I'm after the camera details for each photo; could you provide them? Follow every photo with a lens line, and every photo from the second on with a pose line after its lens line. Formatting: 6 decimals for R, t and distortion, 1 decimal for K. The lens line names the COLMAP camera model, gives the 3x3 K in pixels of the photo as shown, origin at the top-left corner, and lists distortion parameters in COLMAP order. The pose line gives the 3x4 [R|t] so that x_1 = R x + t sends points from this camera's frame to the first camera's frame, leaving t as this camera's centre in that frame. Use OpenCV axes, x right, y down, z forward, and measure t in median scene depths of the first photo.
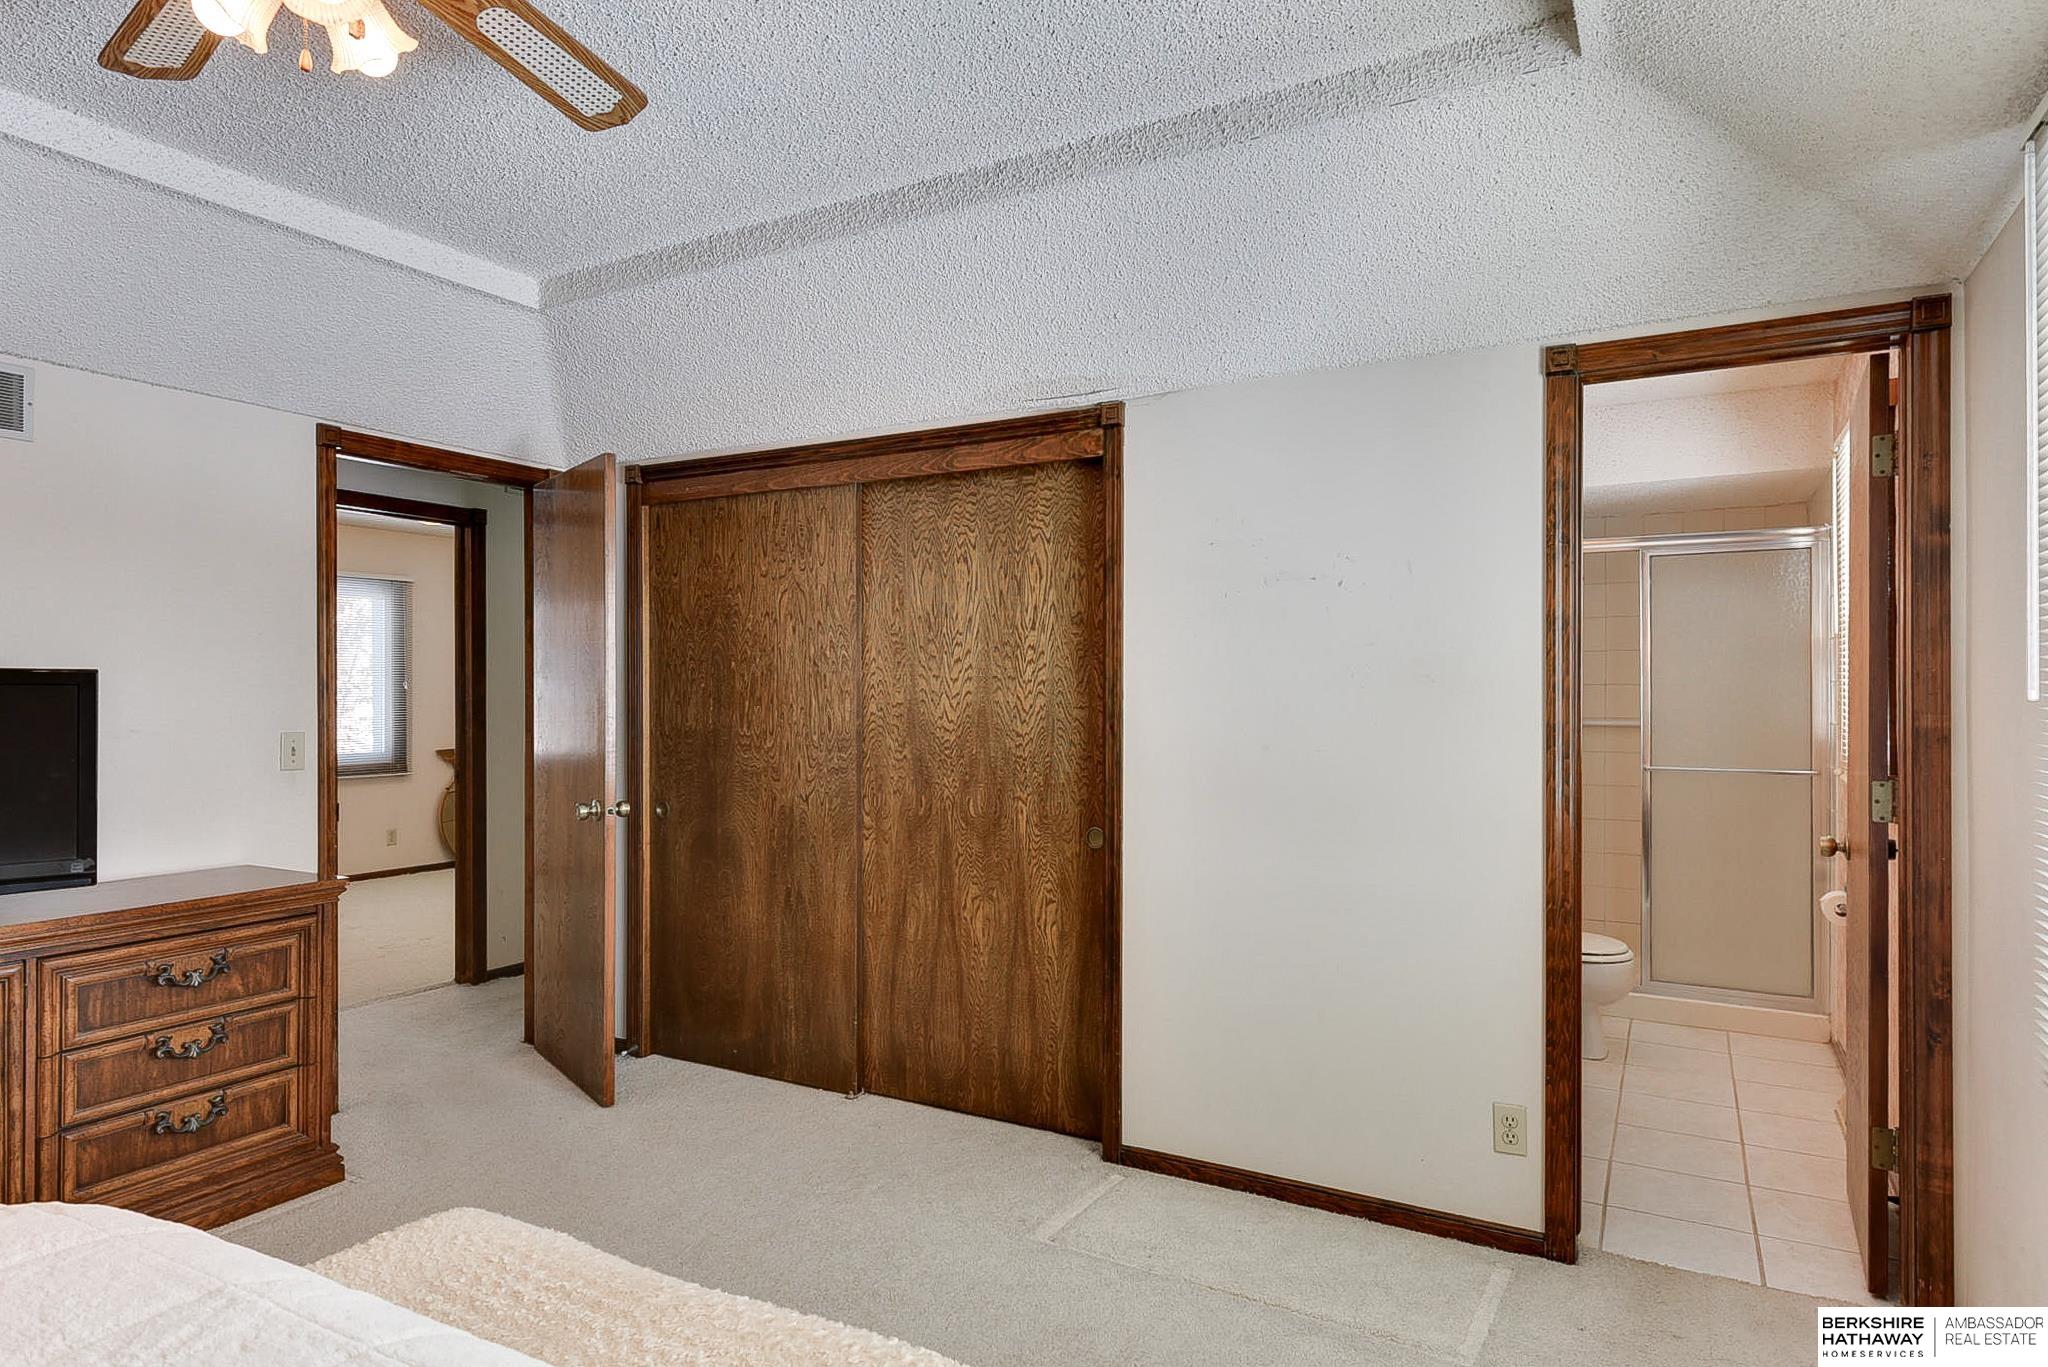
lens RADIAL K [[1174.1, 0, 1022.3], [0, 1174.1, 695.9], [0, 0, 1]] dist [0.010794, 0.000585]
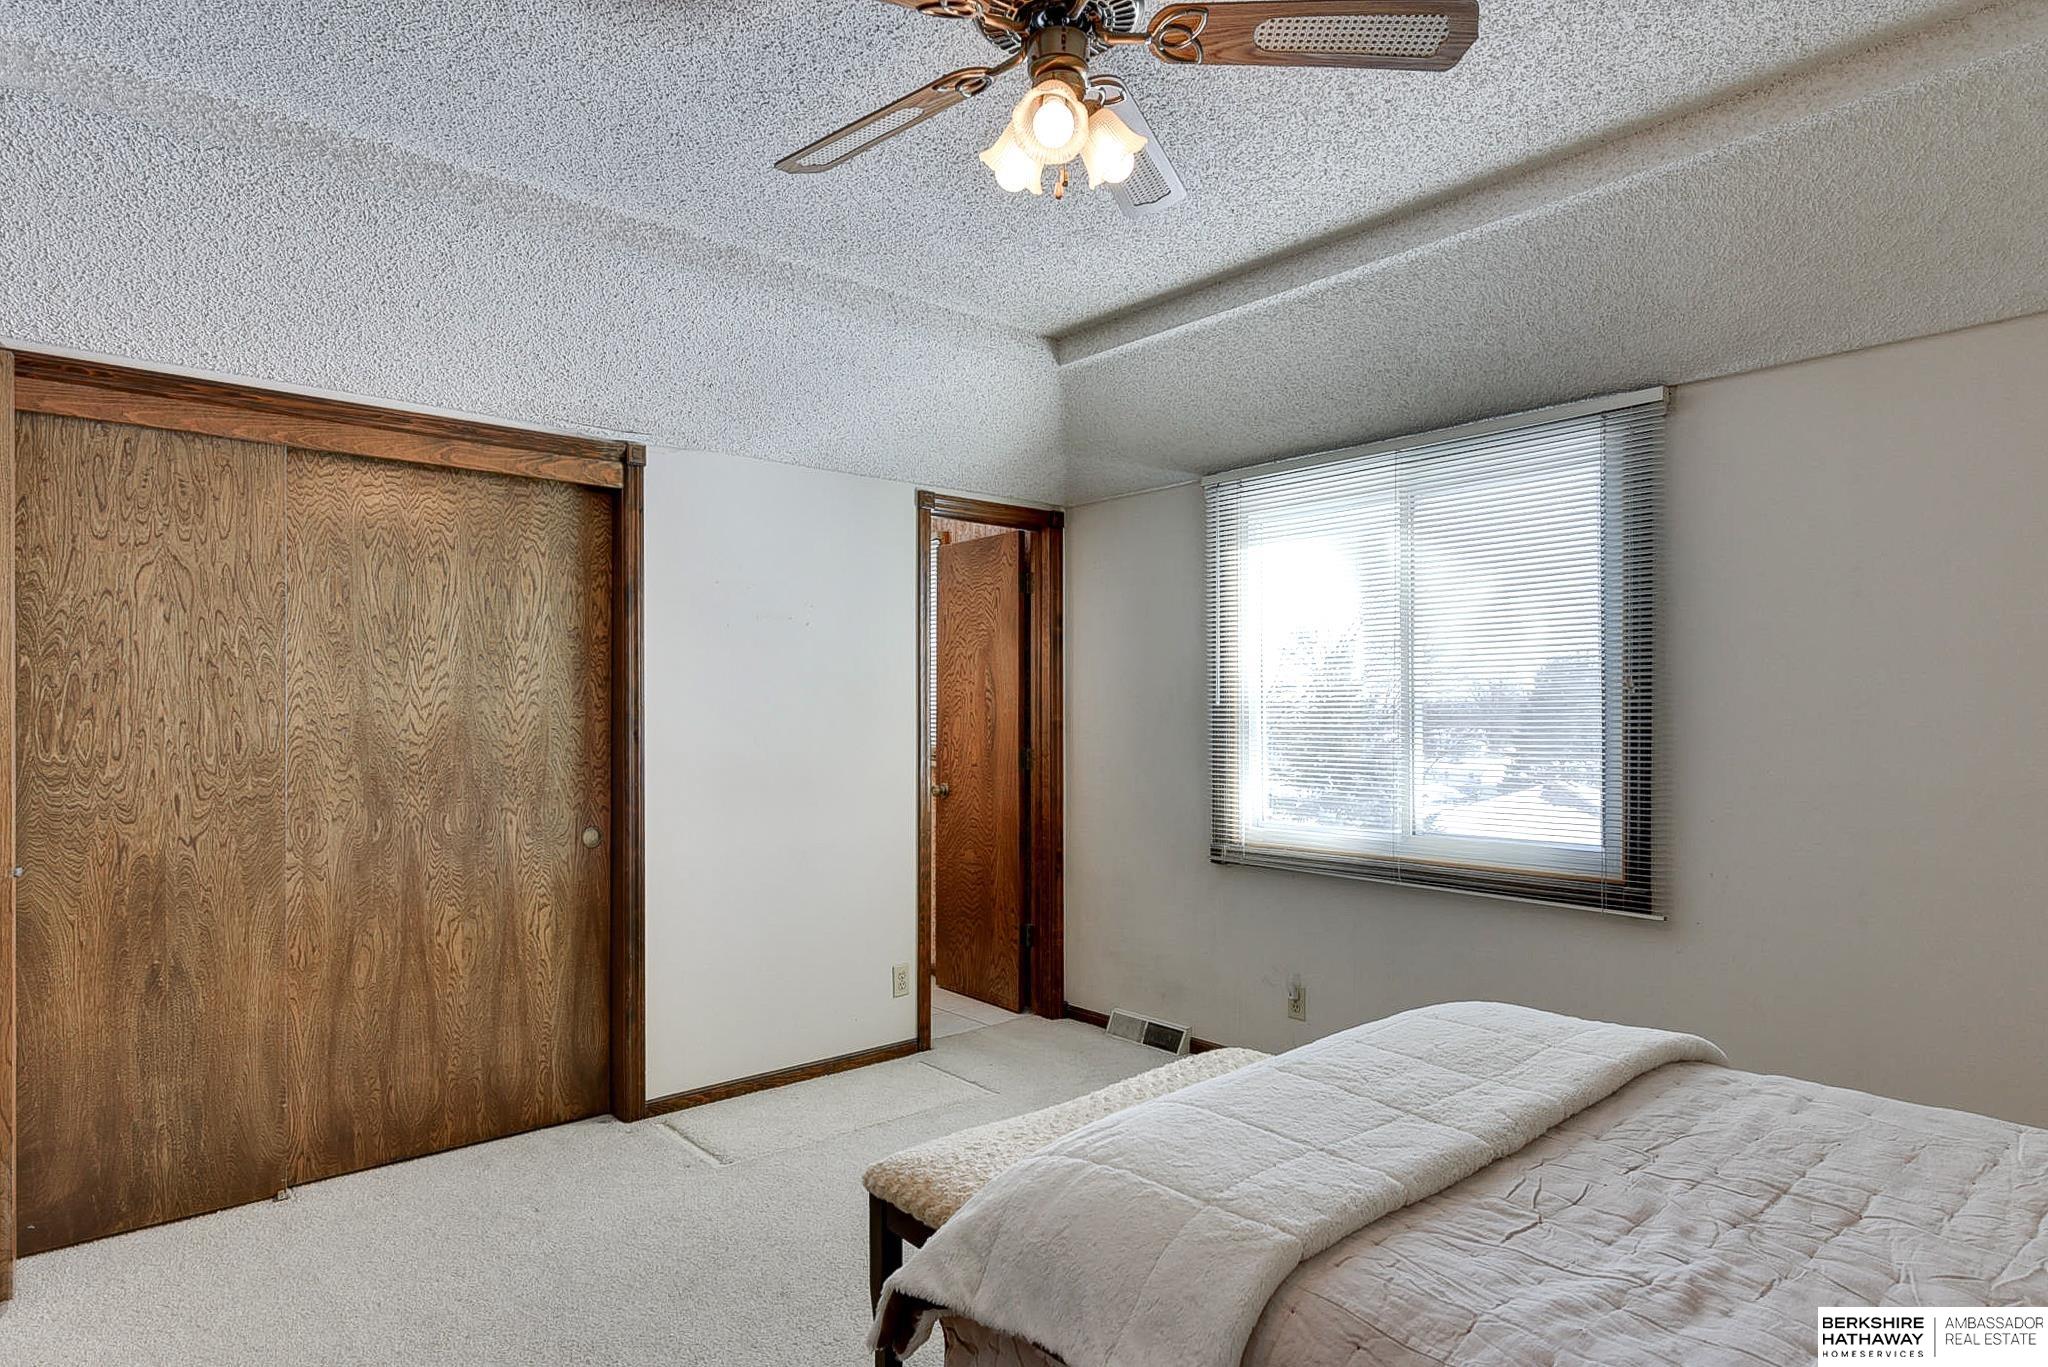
lens RADIAL K [[1174.1, 0, 985.1], [0, 1174.1, 730.7], [0, 0, 1]] dist [0.010794, 0.000585]
pose [[0.342119, -0.016989, 0.939503, -0.777279], [0.005714, 0.999856, 0.016000, 0.006997], [-0.939639, -0.000106, 0.342167, 0.272443]]
